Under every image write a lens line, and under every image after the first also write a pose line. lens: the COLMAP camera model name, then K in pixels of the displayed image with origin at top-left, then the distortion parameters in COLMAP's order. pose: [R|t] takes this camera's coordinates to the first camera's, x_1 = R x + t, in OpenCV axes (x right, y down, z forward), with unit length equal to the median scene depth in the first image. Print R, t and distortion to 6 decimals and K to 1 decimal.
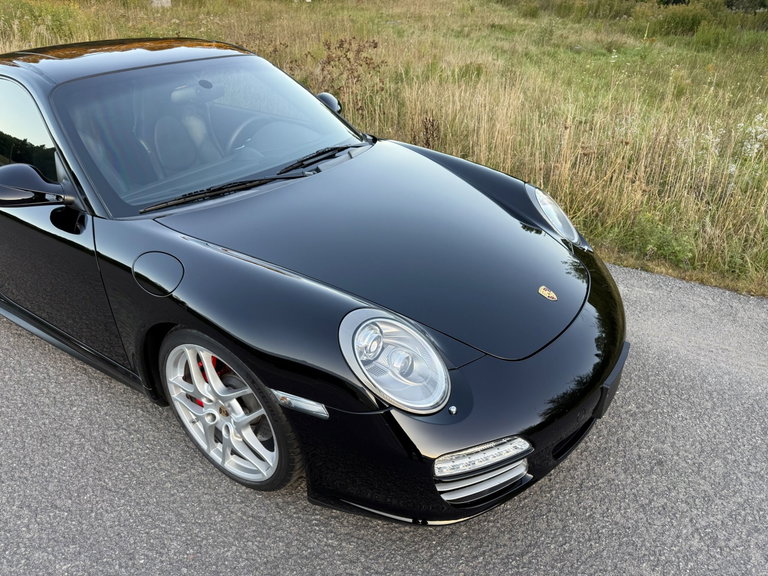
lens RADIAL K [[550.3, 0, 385.0], [0, 550.3, 295.8], [0, 0, 1]] dist [0.027067, -0.038684]
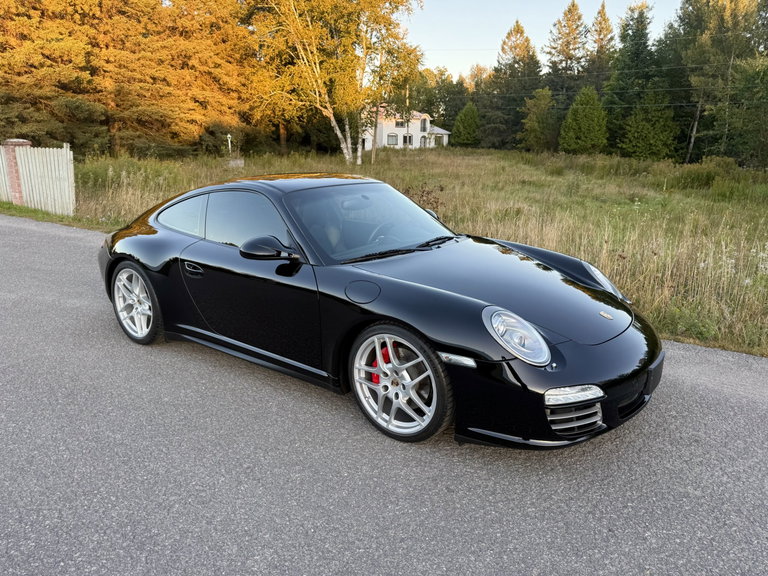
lens RADIAL K [[550.3, 0, 382.7], [0, 550.3, 292.0], [0, 0, 1]] dist [0.027067, -0.038684]
pose [[0.997950, 0.012694, -0.062720, -0.172417], [-0.028564, 0.965433, -0.259082, 0.266784], [0.057263, 0.260342, 0.963817, -0.400594]]
